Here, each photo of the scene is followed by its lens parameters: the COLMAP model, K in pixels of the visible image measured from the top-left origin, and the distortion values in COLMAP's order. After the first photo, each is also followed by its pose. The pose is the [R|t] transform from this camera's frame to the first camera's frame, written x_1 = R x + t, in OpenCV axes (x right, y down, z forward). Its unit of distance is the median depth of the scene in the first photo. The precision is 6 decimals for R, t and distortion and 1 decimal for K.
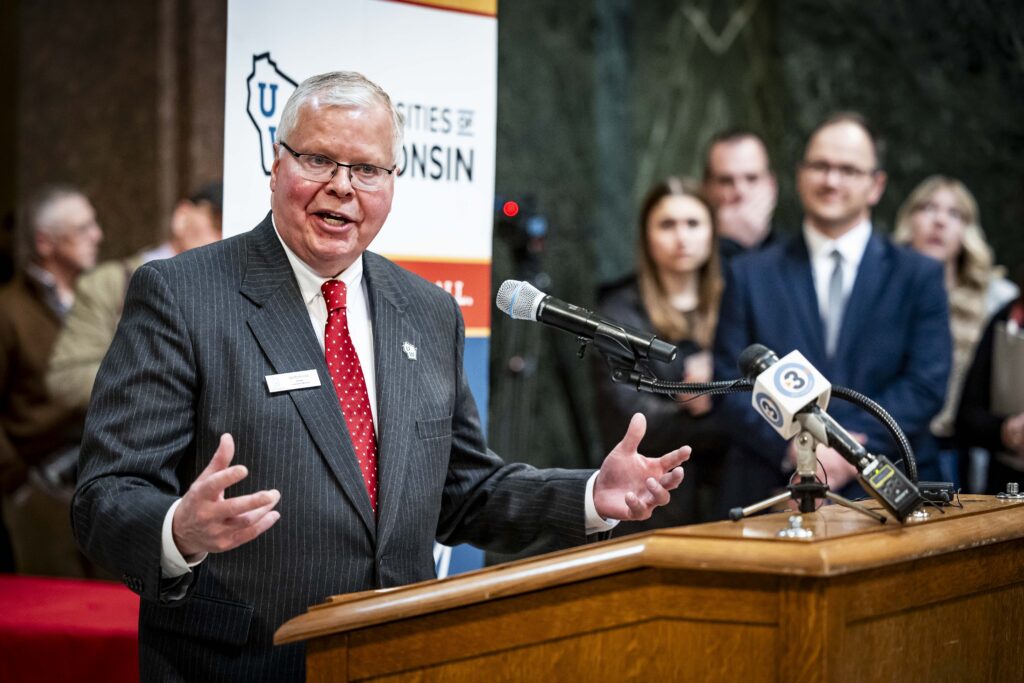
lens RADIAL K [[3218.1, 0, 512.0], [0, 3218.1, 341.5], [0, 0, 1]] dist [-0.087956, -0.207818]
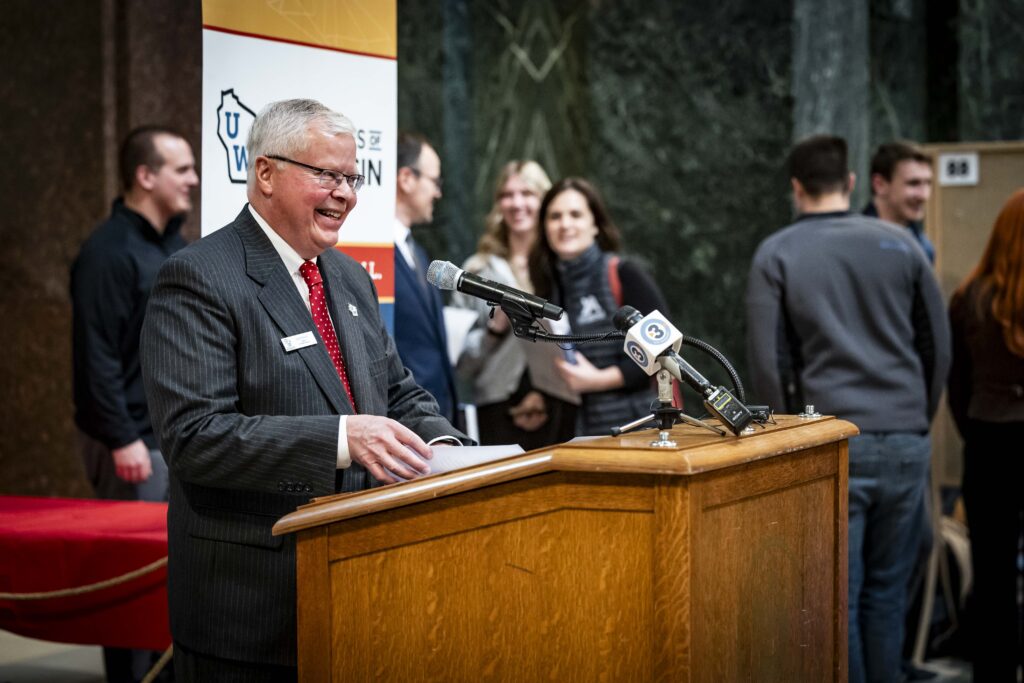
lens RADIAL K [[2604.1, 0, 512.0], [0, 2604.1, 341.5], [0, 0, 1]] dist [0.024977, -0.134296]
pose [[0.996841, -0.015510, 0.077894, -0.058424], [0.014443, 0.999794, 0.014246, -0.000370], [-0.078099, -0.013076, 0.996860, -0.089286]]
